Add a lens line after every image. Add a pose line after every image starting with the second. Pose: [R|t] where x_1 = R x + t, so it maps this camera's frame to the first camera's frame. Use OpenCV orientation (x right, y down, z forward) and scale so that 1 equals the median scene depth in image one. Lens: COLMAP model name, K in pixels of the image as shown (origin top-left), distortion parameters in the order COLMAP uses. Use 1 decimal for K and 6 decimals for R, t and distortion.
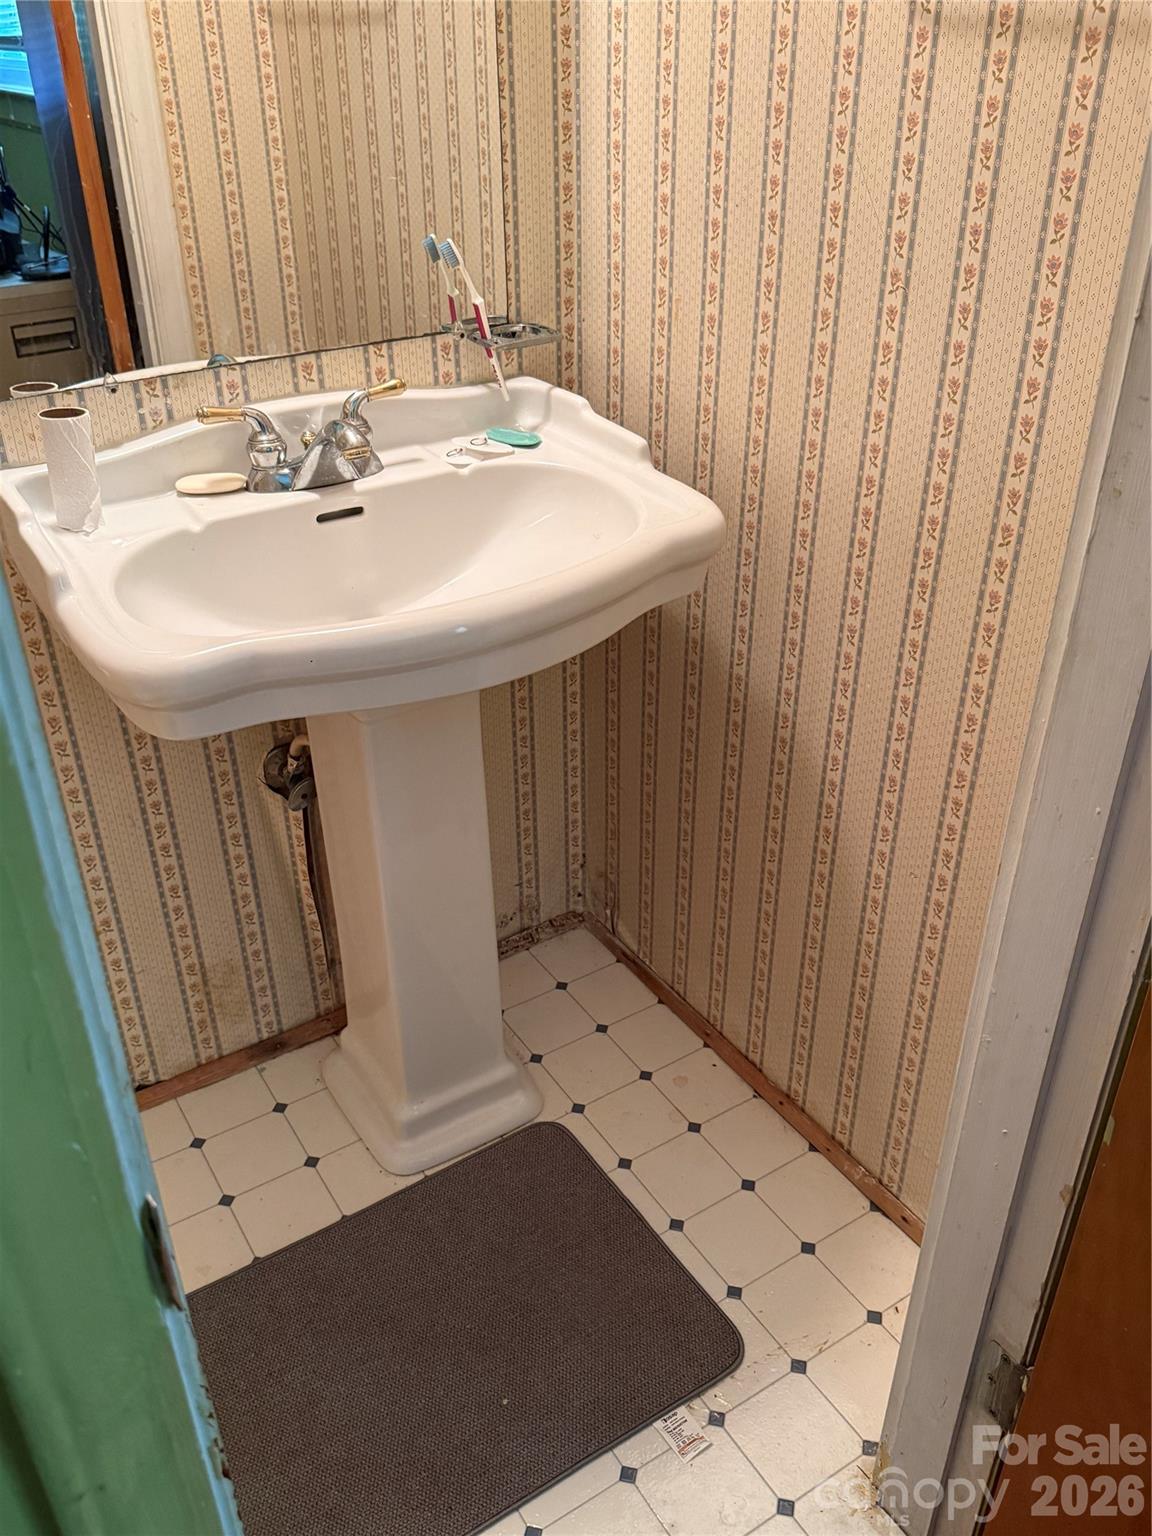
lens RADIAL K [[1243.9, 0, 584.3], [0, 1243.9, 774.9], [0, 0, 1]] dist [0.115187, -0.227088]
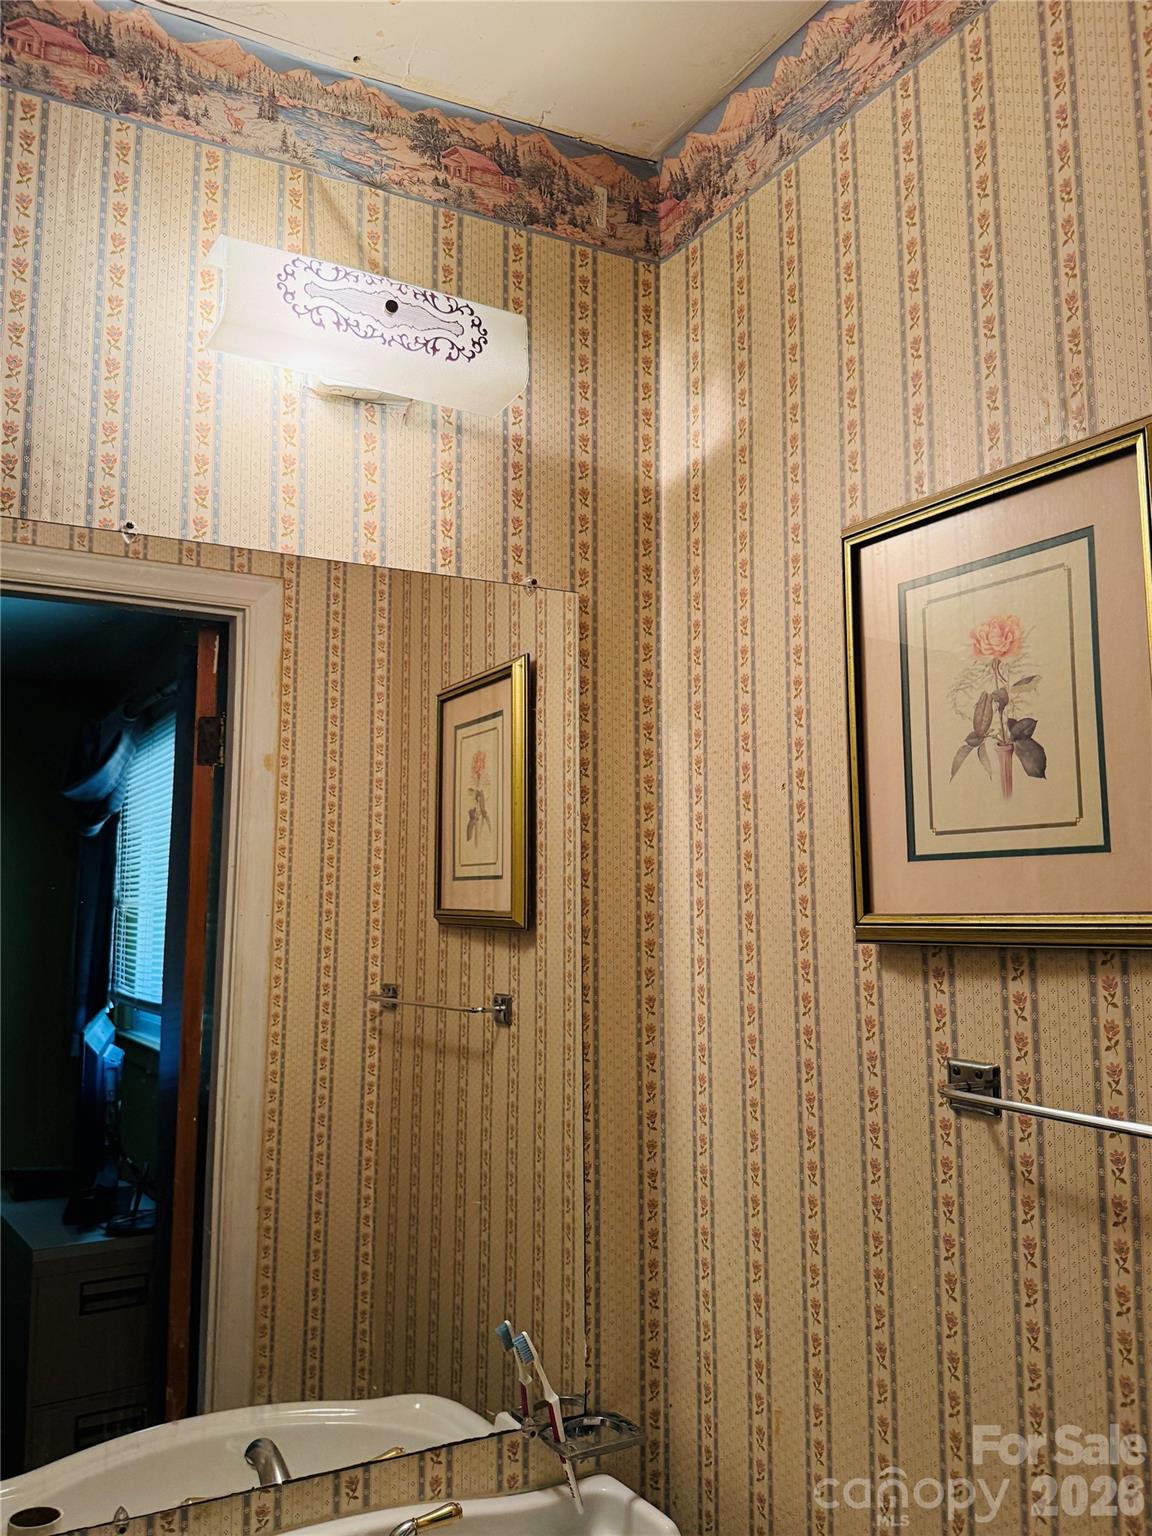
lens RADIAL K [[1243.9, 0, 584.3], [0, 1243.9, 774.9], [0, 0, 1]] dist [0.115187, -0.227088]
pose [[0.997726, -0.003527, -0.067303, 0.000036], [-0.038304, 0.791990, -0.609331, -0.180743], [0.055452, 0.610523, 0.790055, 0.023526]]
